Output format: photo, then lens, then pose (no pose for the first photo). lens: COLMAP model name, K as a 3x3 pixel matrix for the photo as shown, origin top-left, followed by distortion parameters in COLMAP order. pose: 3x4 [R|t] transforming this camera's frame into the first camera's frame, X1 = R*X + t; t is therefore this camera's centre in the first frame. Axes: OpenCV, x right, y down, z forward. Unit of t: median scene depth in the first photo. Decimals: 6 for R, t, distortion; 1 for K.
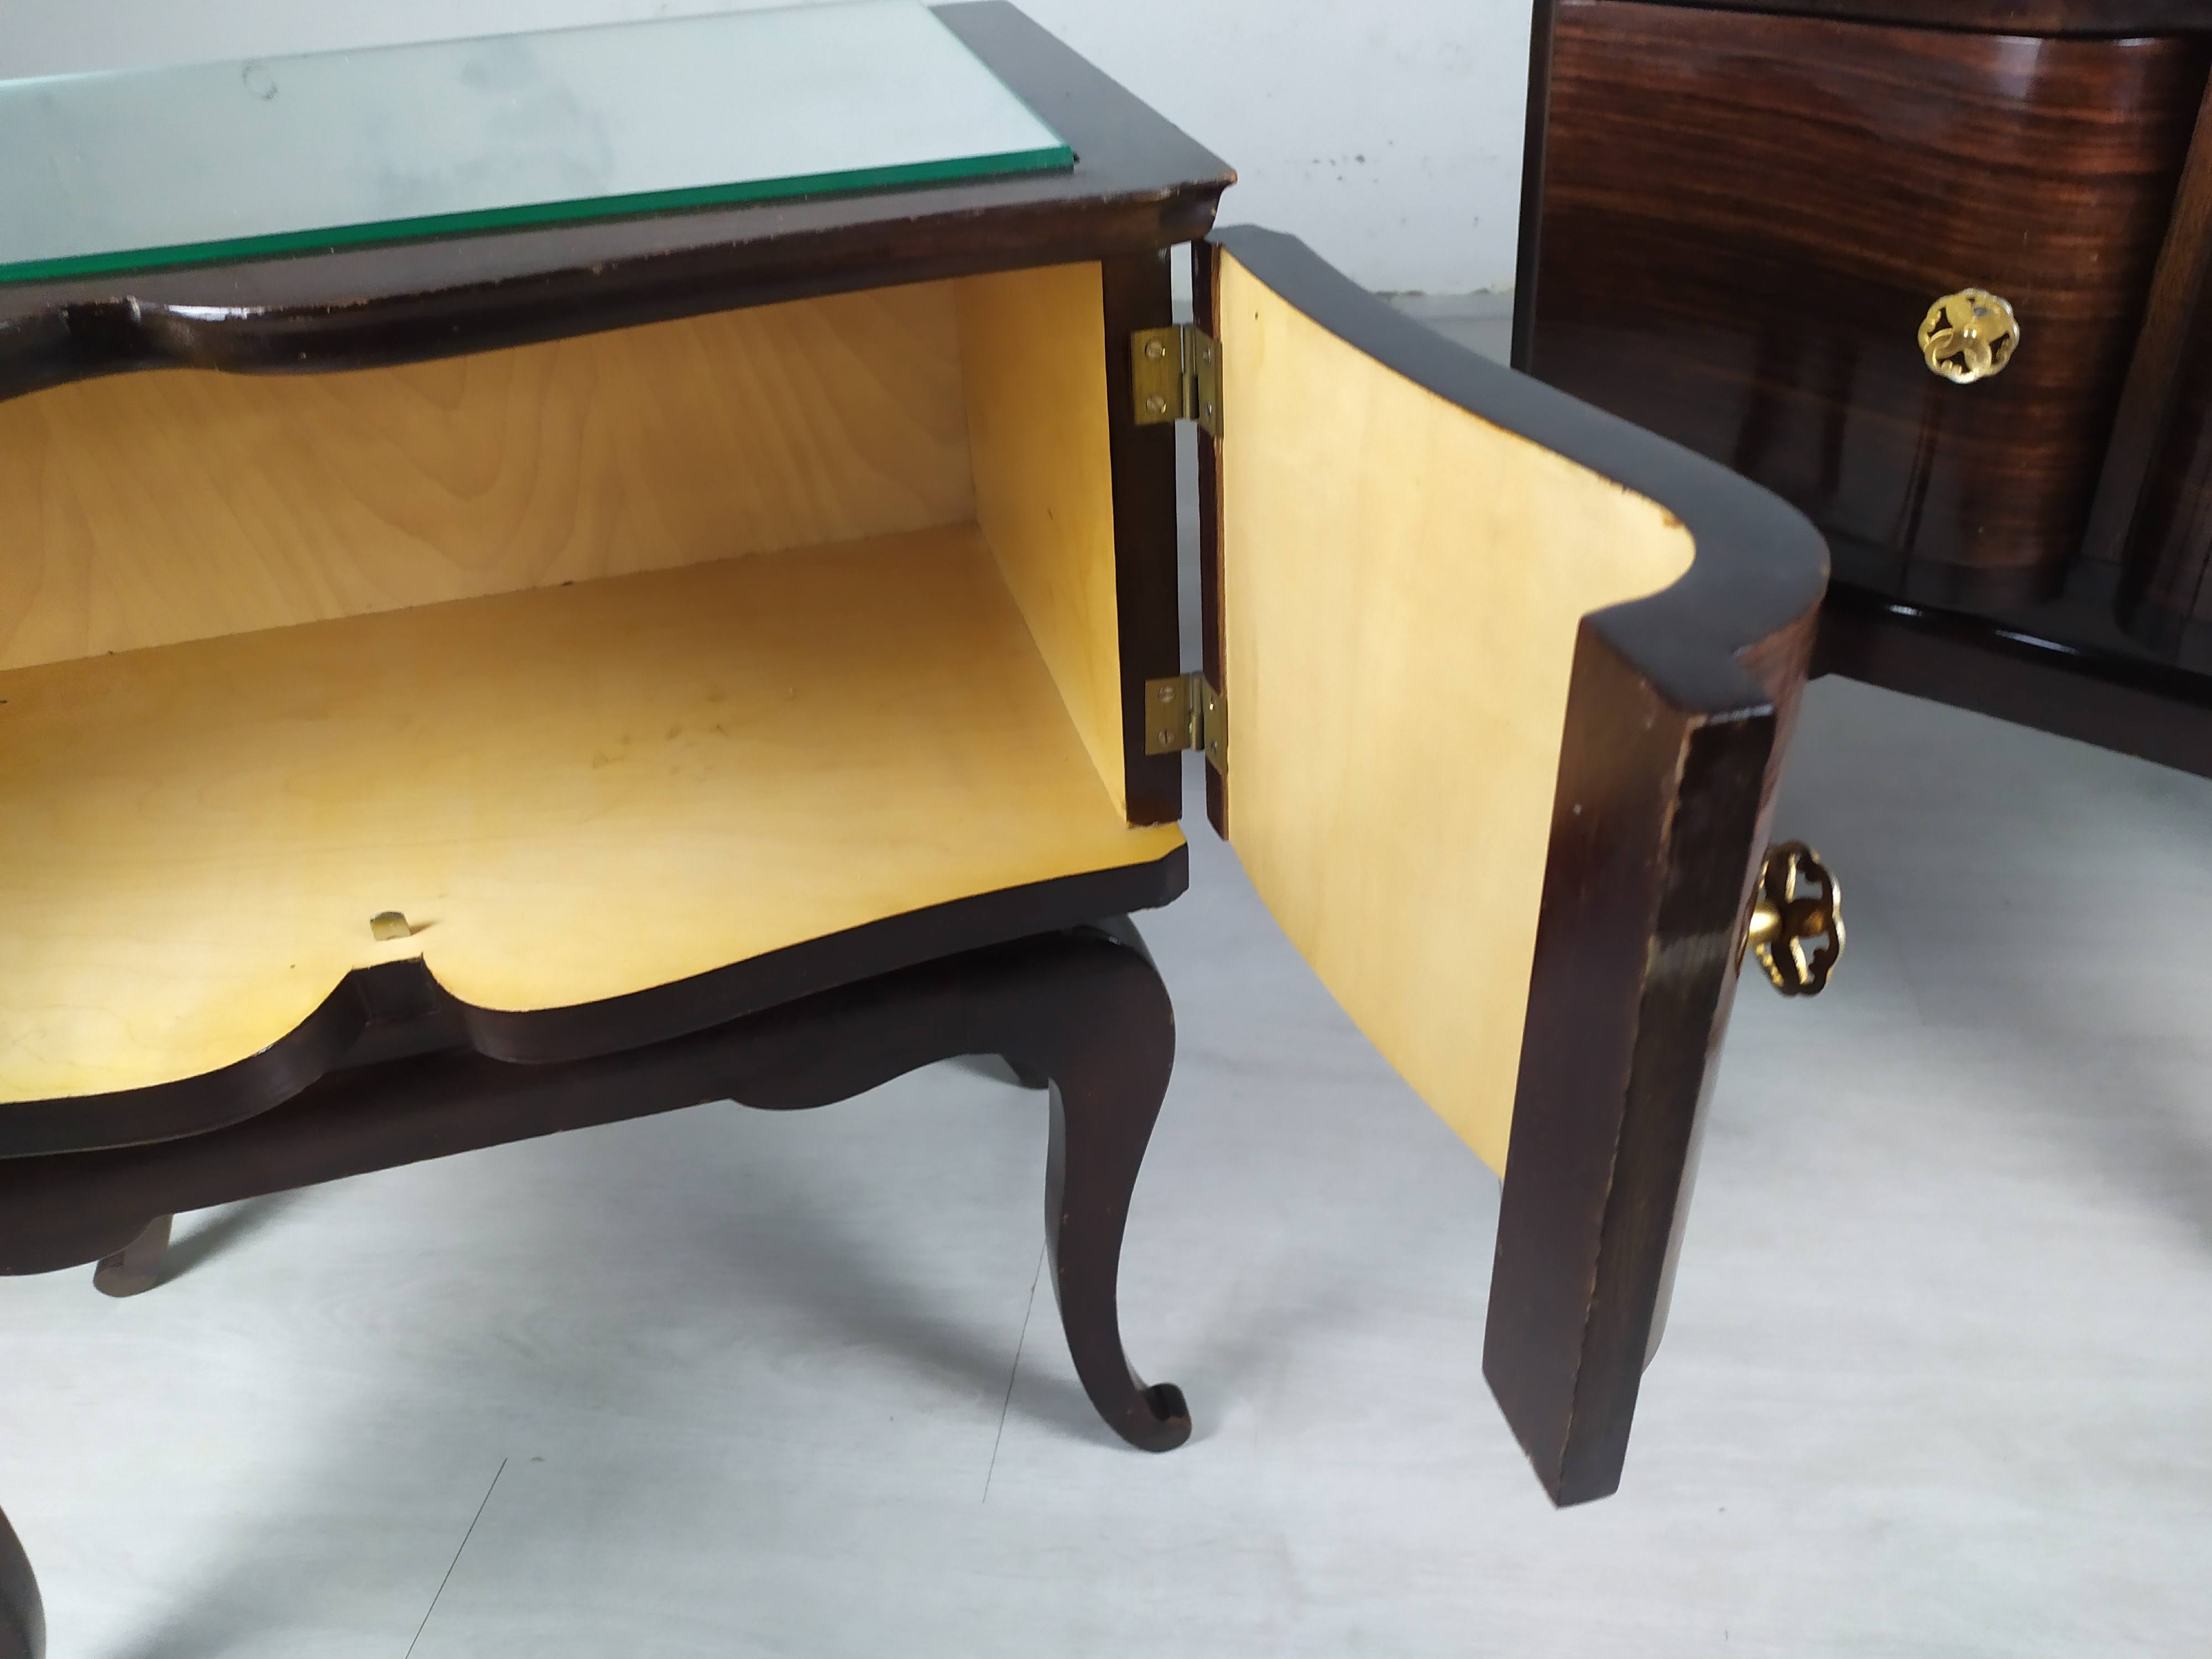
lens RADIAL K [[1663.3, 0, 1101.8], [0, 1663.3, 807.8], [0, 0, 1]] dist [0.061132, -0.106067]
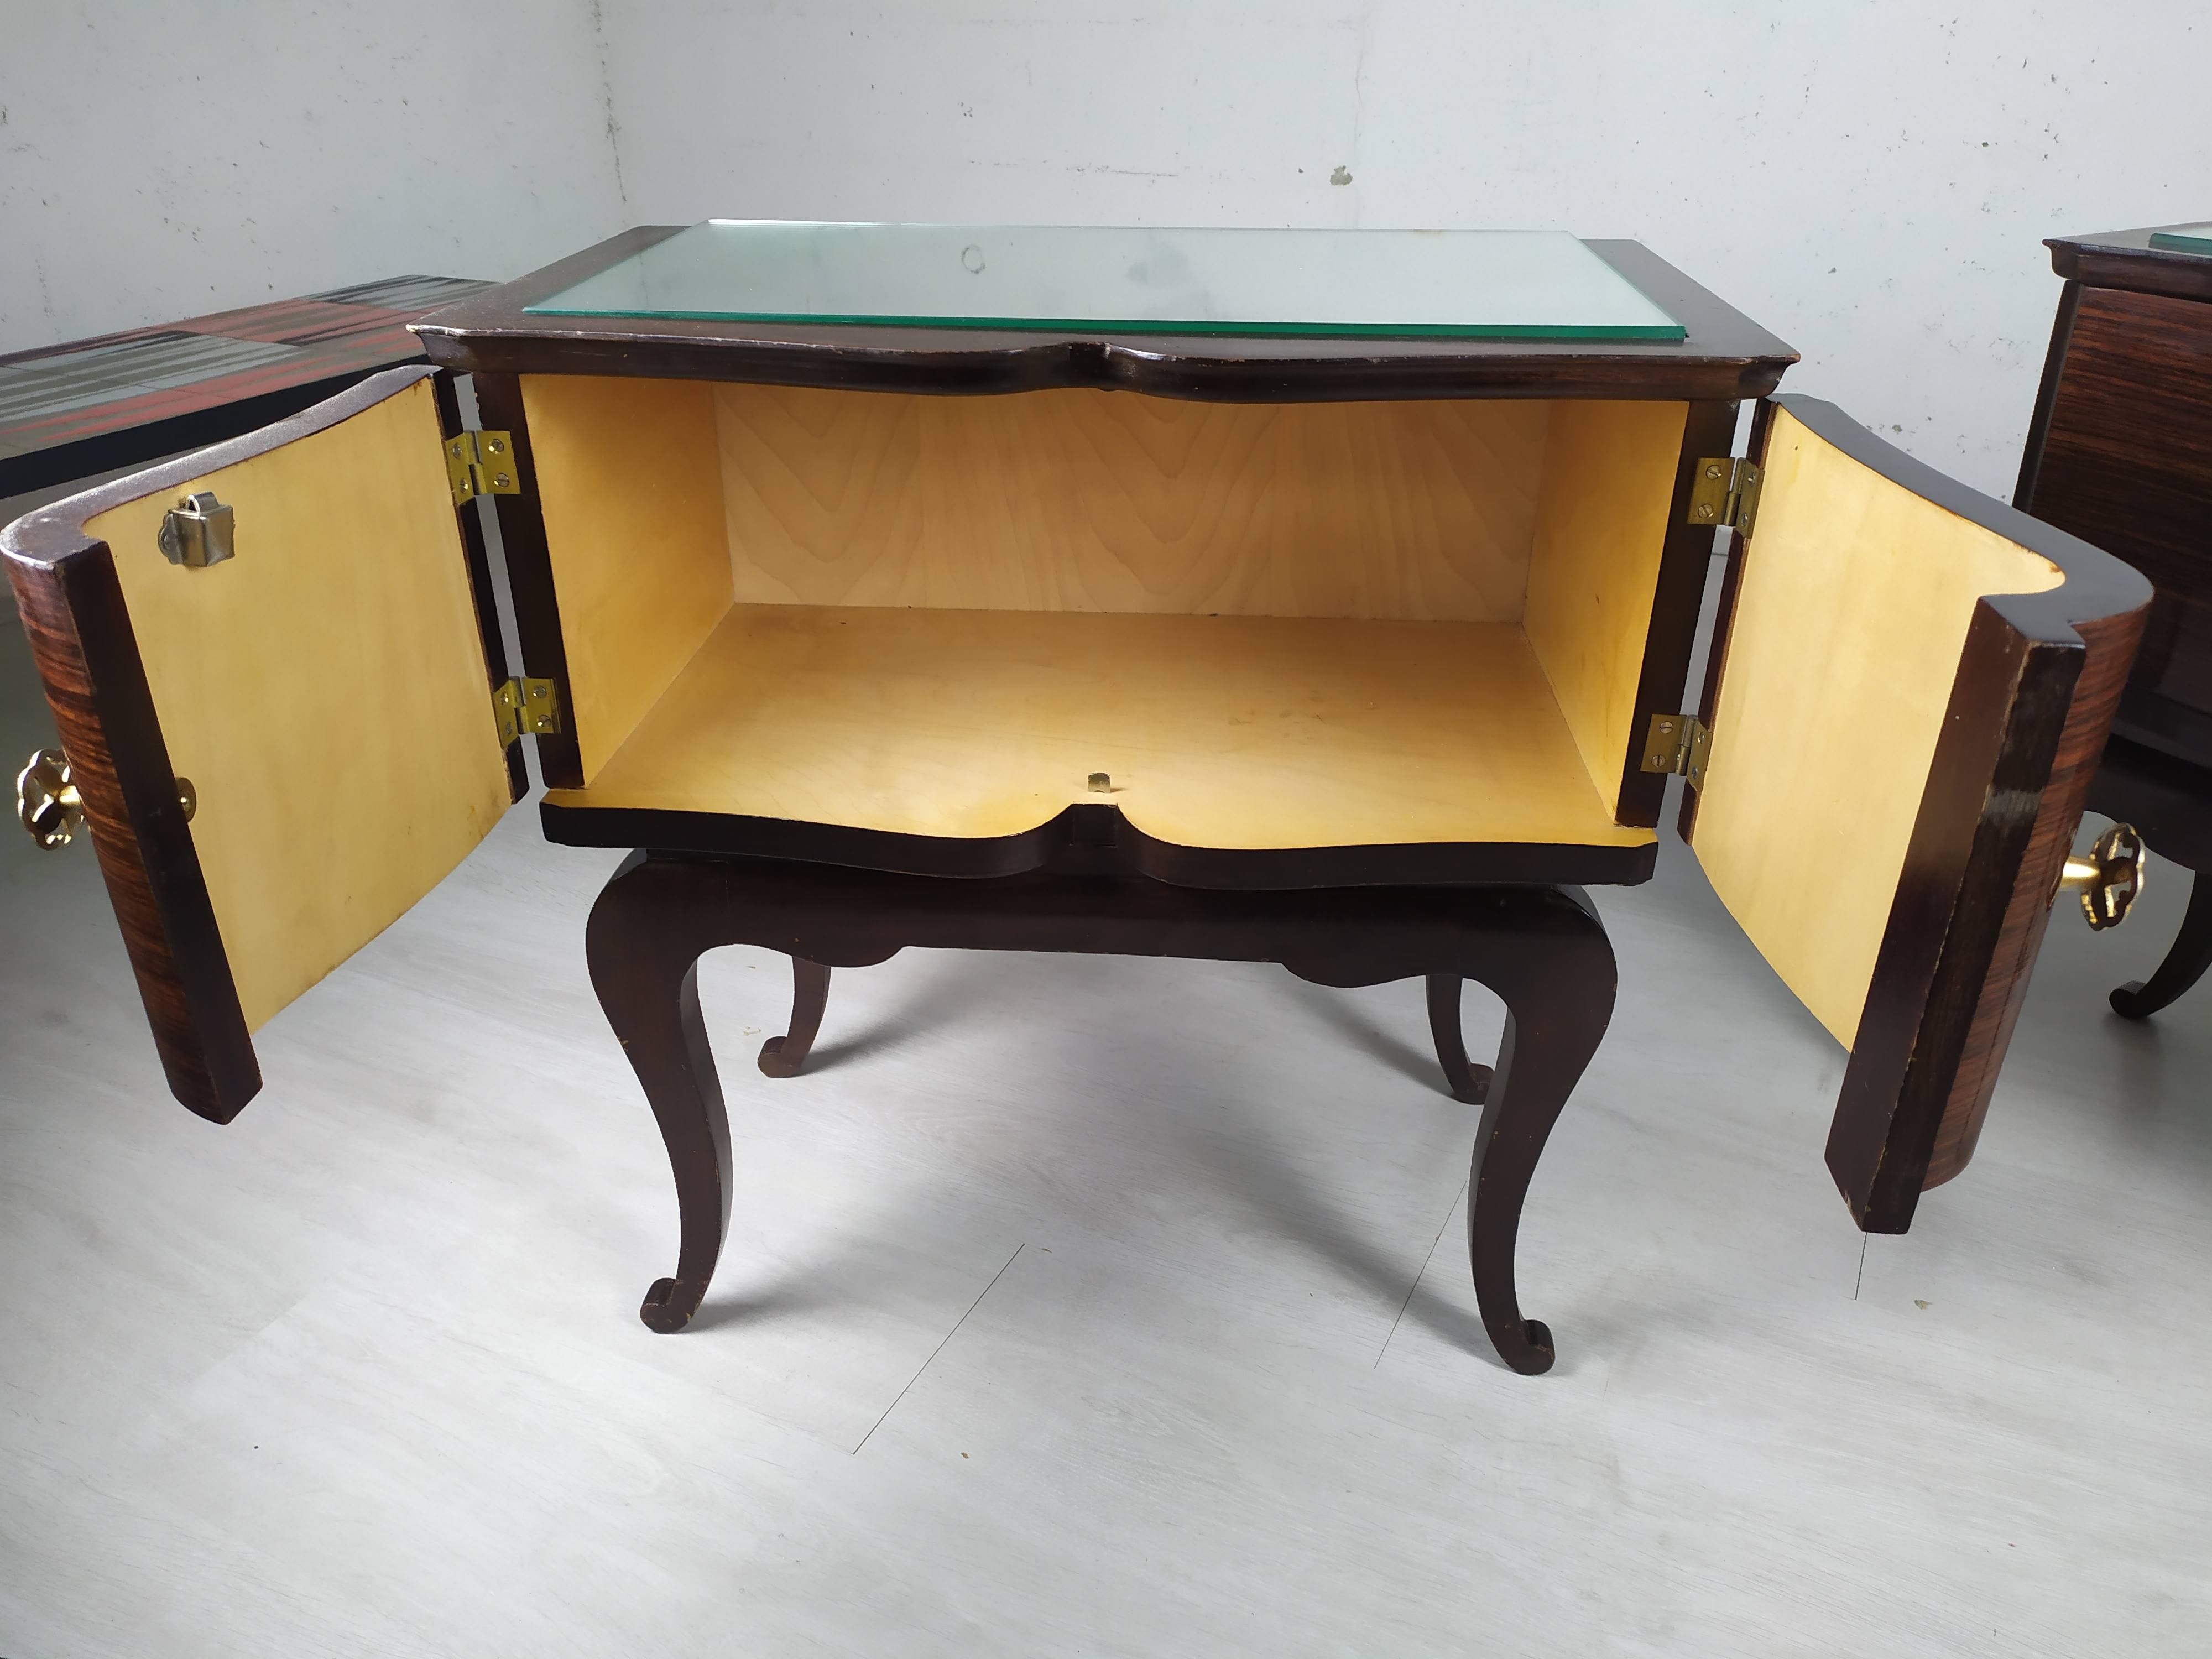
lens RADIAL K [[1597.4, 0, 1117.5], [0, 1597.4, 834.2], [0, 0, 1]] dist [0.043827, -0.045088]
pose [[0.948004, 0.194848, -0.251642, -0.034661], [-0.219263, 0.972957, -0.072658, 0.185204], [0.230680, 0.124056, 0.965089, -0.319514]]
